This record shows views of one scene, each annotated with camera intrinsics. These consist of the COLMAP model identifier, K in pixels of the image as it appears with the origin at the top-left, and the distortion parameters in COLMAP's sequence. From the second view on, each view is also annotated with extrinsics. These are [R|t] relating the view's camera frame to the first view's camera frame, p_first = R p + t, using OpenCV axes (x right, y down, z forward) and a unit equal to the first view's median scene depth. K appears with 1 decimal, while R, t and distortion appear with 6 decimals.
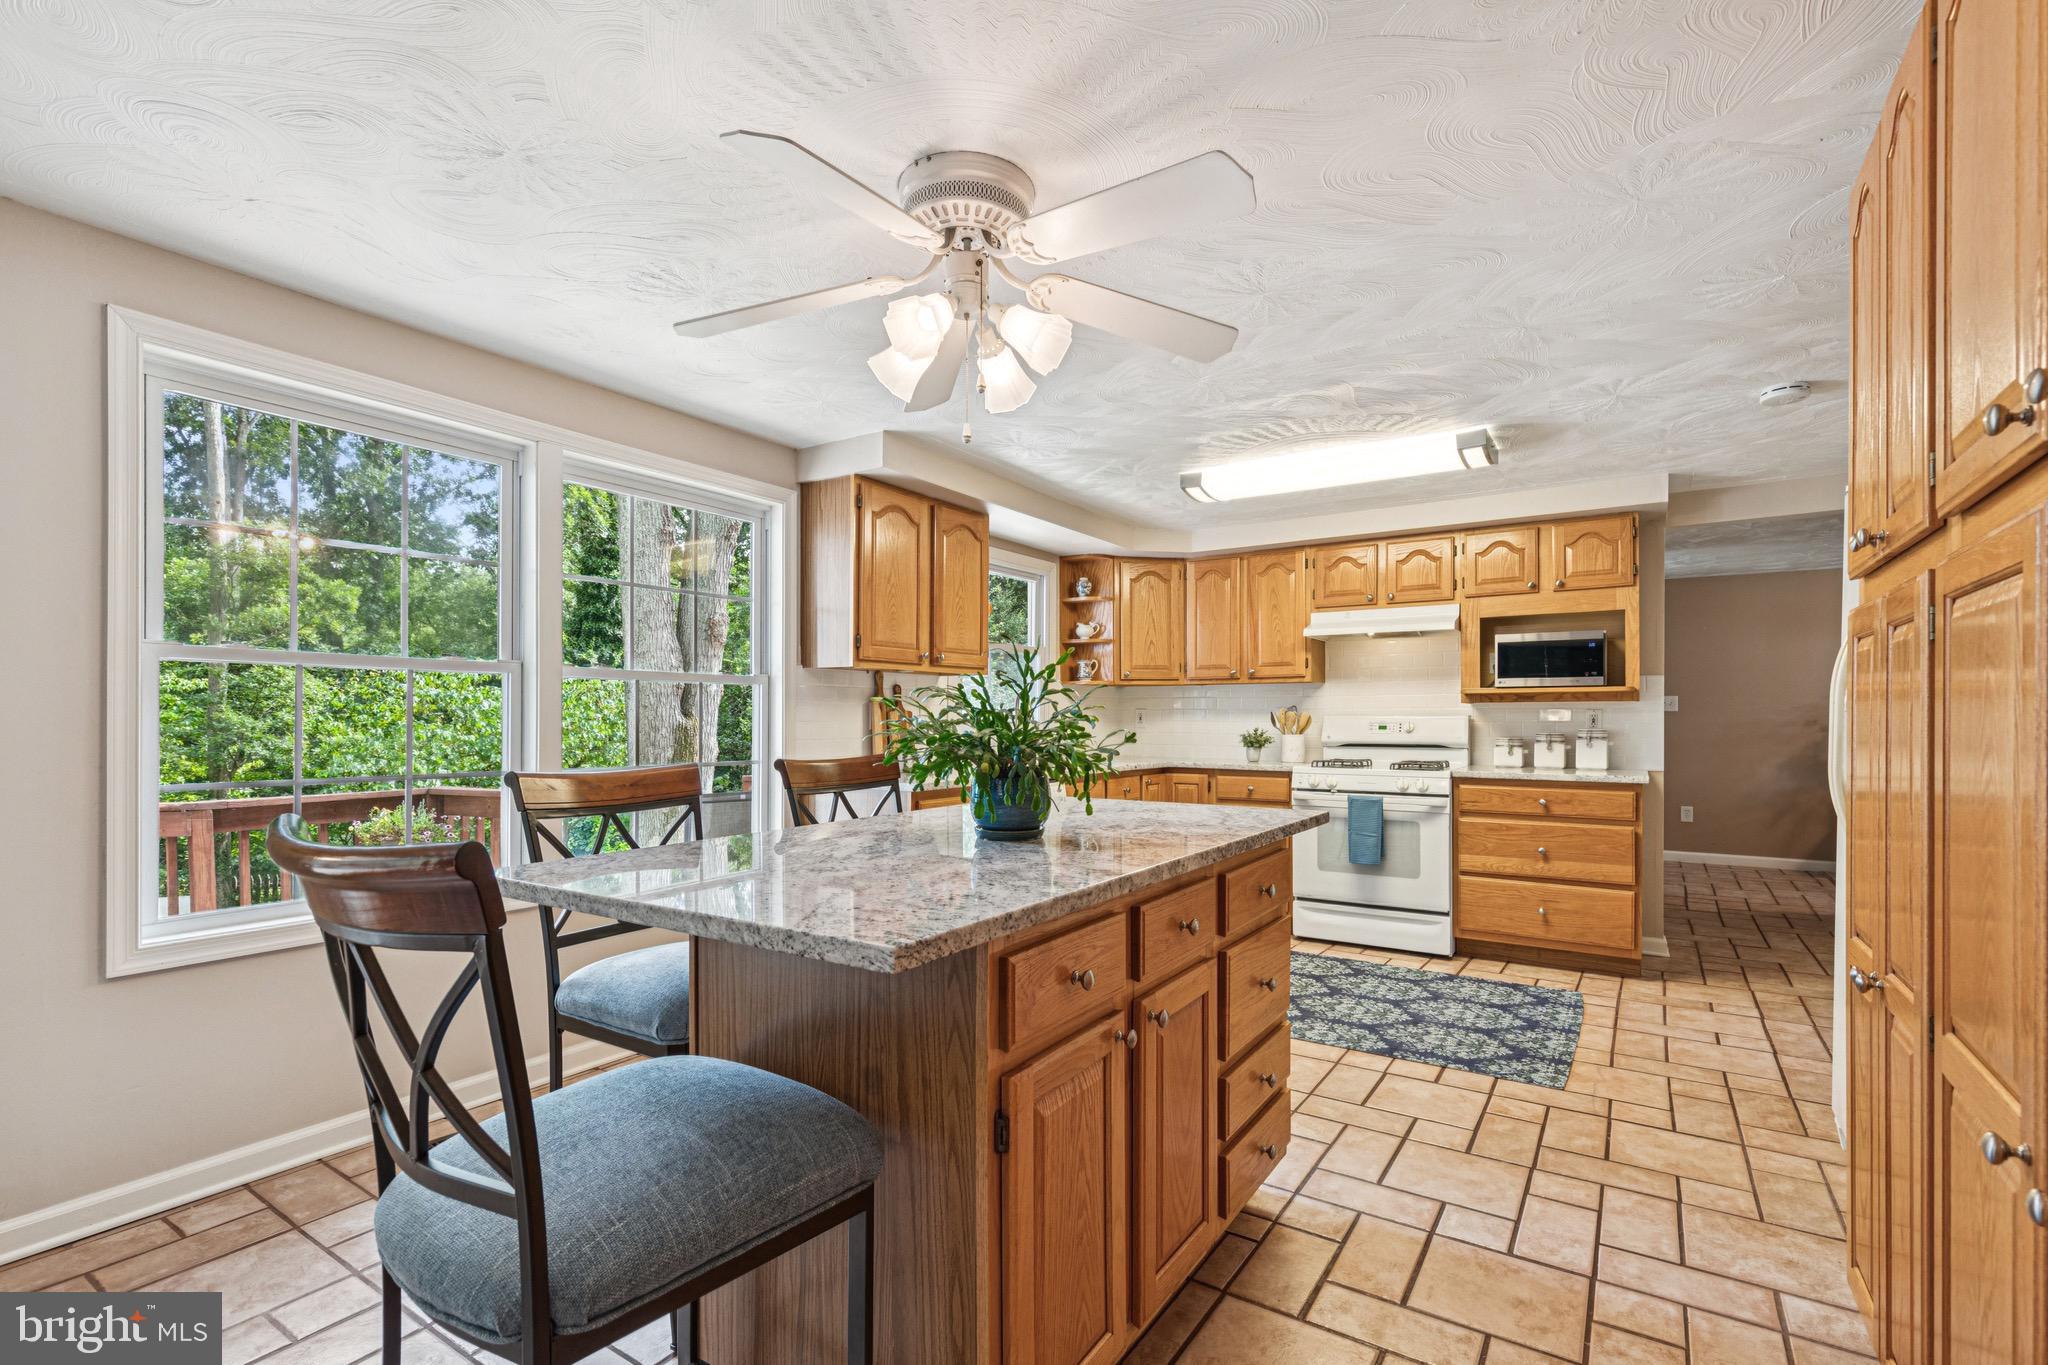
lens RADIAL K [[929.3, 0, 1025.6], [0, 929.3, 713.8], [0, 0, 1]] dist [0.003212, 0.000121]
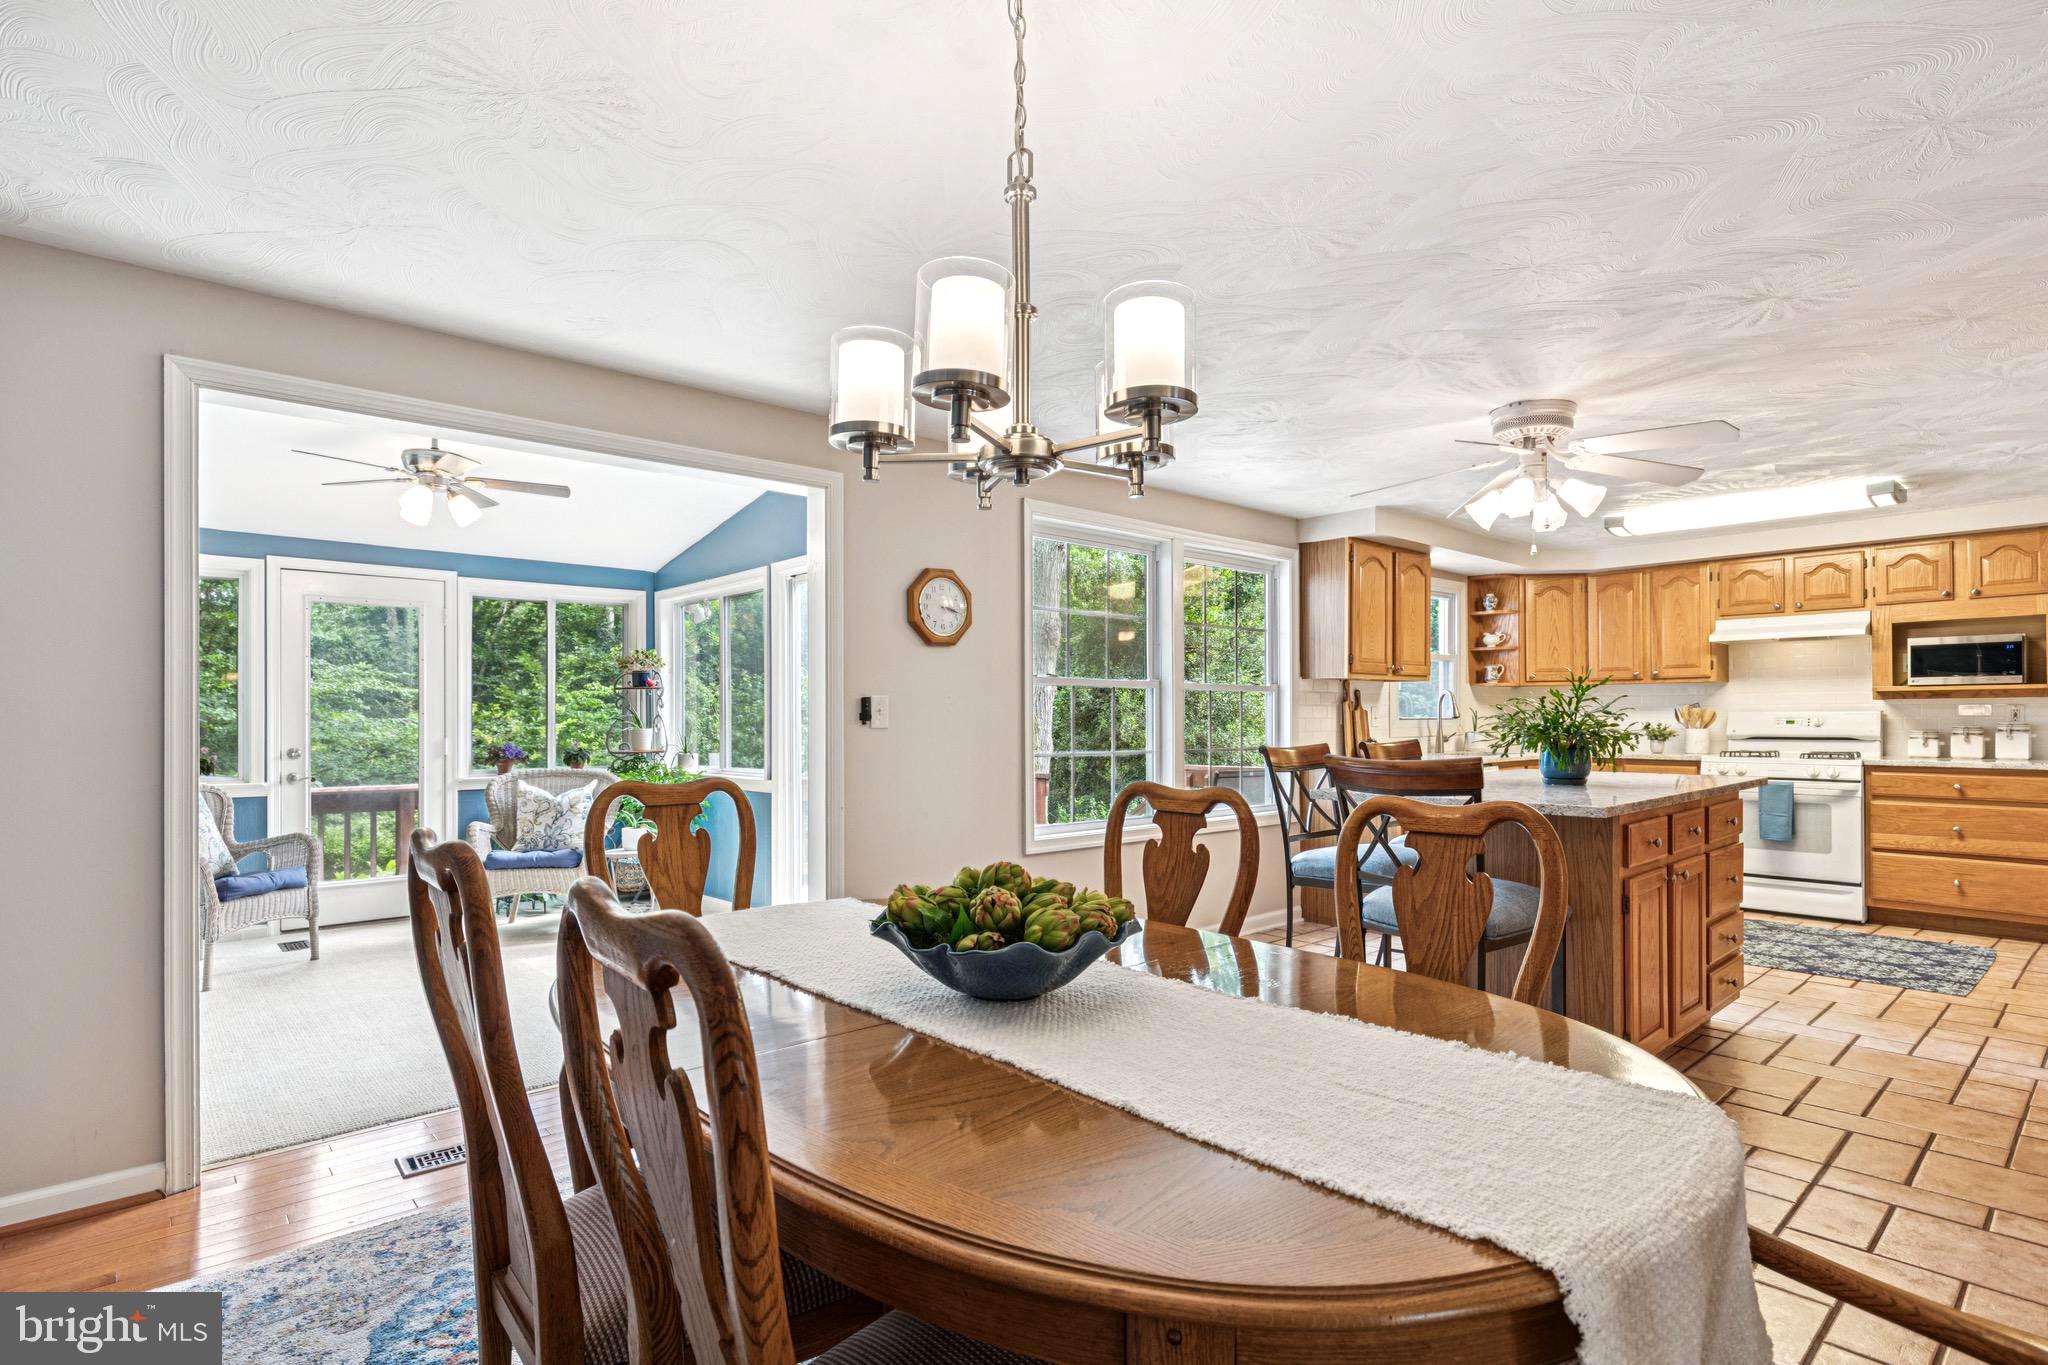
lens RADIAL K [[1010.4, 0, 1032.6], [0, 1010.4, 711.2], [0, 0, 1]] dist [-0.003511, -0.000246]
pose [[0.966715, -0.006122, -0.255781, -0.208320], [0.006161, 0.999981, -0.000648, -0.003431], [0.255780, -0.000950, 0.966734, -0.451349]]
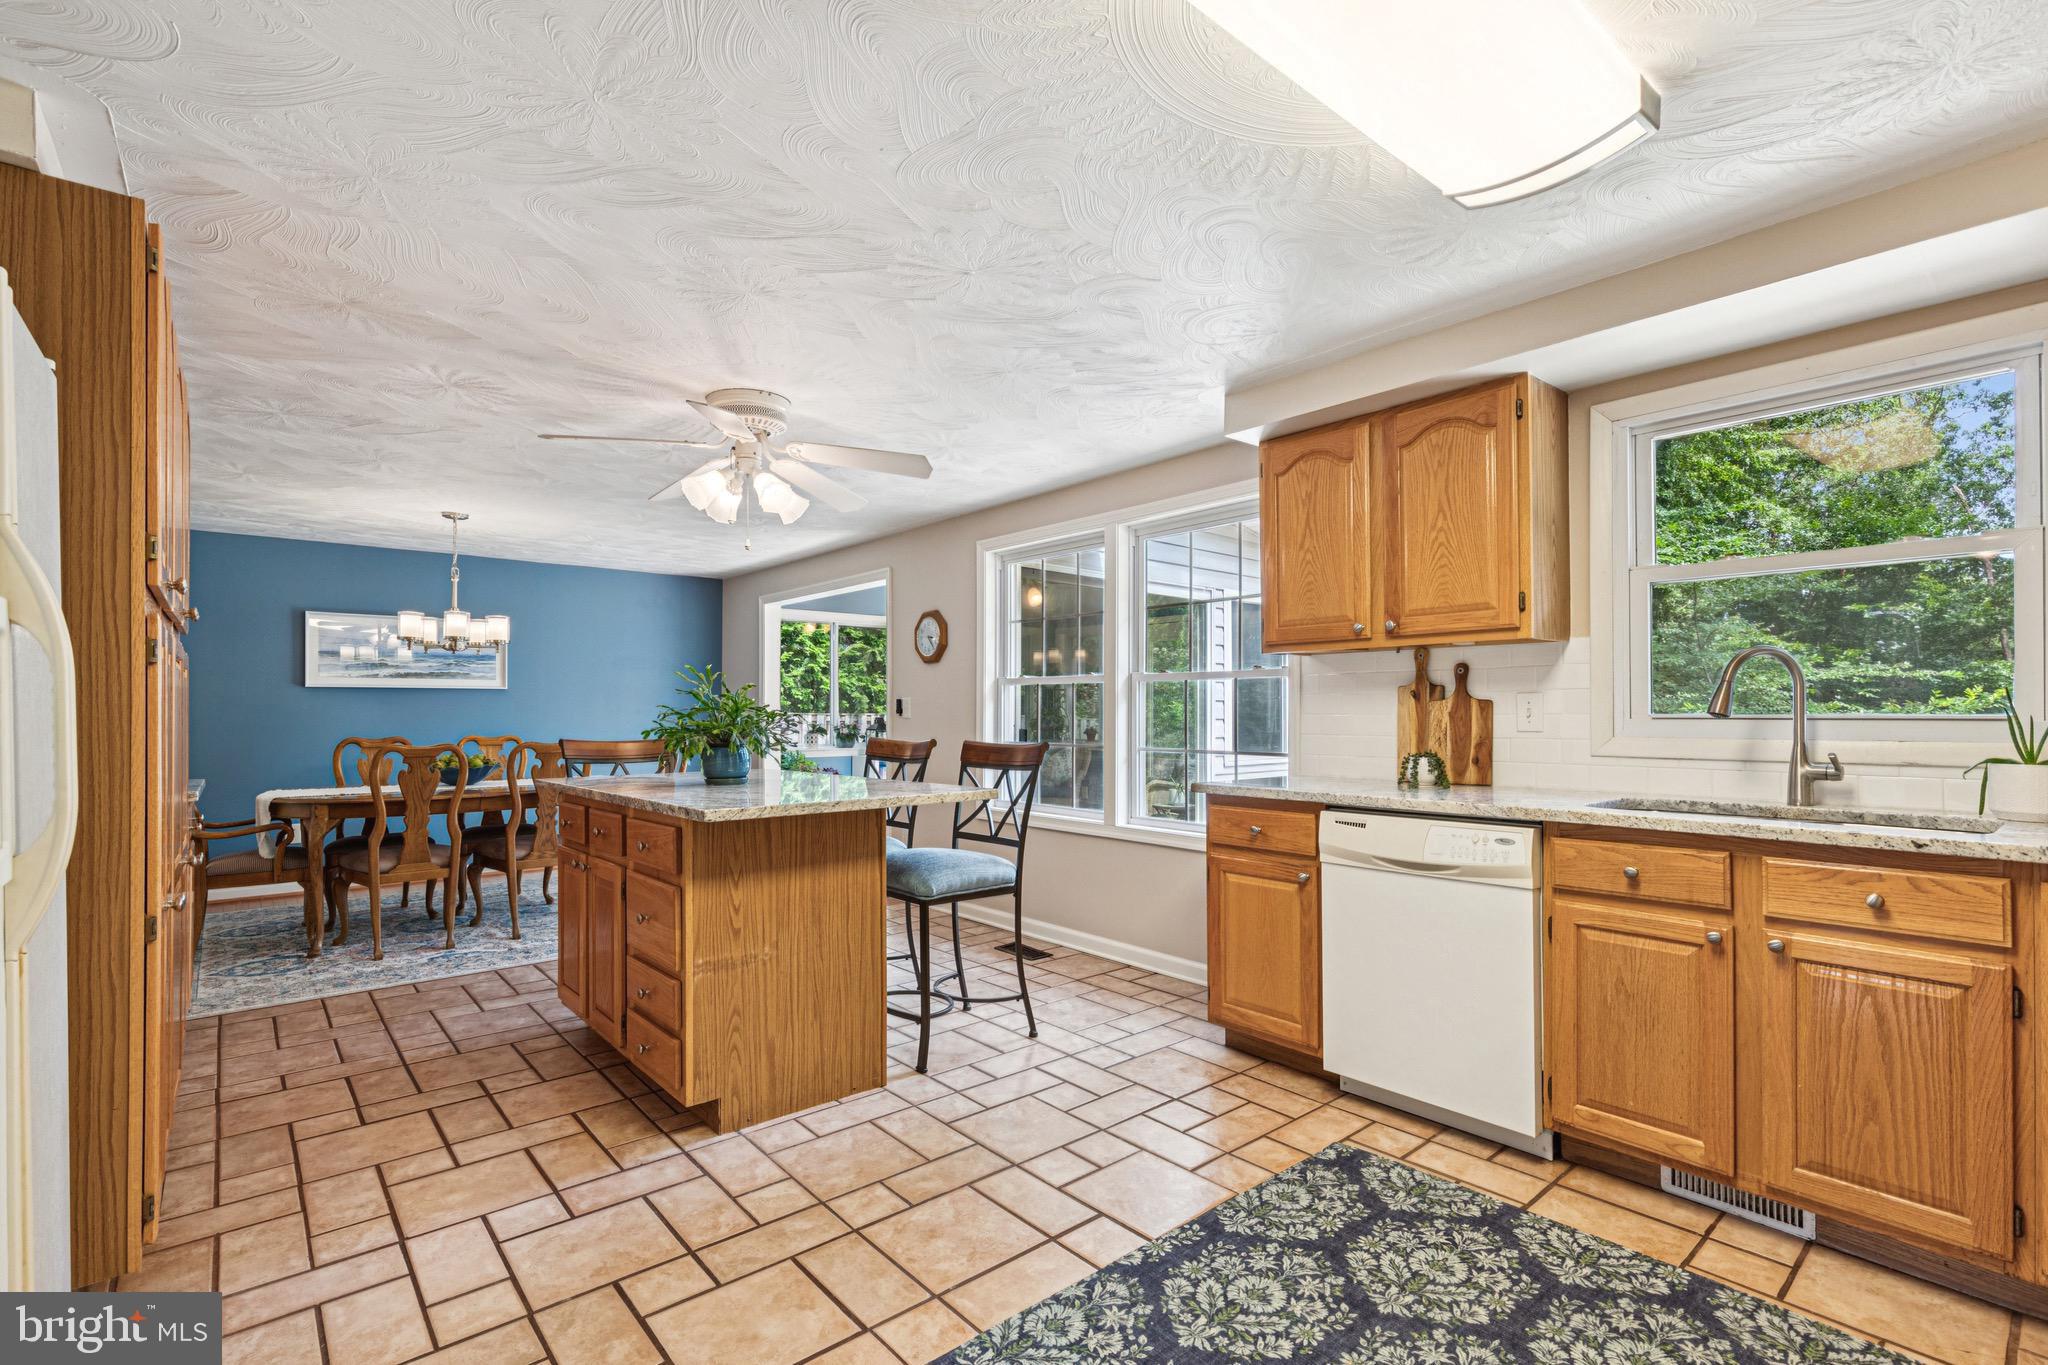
lens RADIAL K [[940.6, 0, 1039.5], [0, 940.6, 701.1], [0, 0, 1]] dist [0.003055, 0.000235]
pose [[-0.270381, -0.010589, -0.962695, 0.616827], [0.007292, 0.999888, -0.013046, 0.004507], [0.962726, -0.010548, -0.270274, 0.846935]]
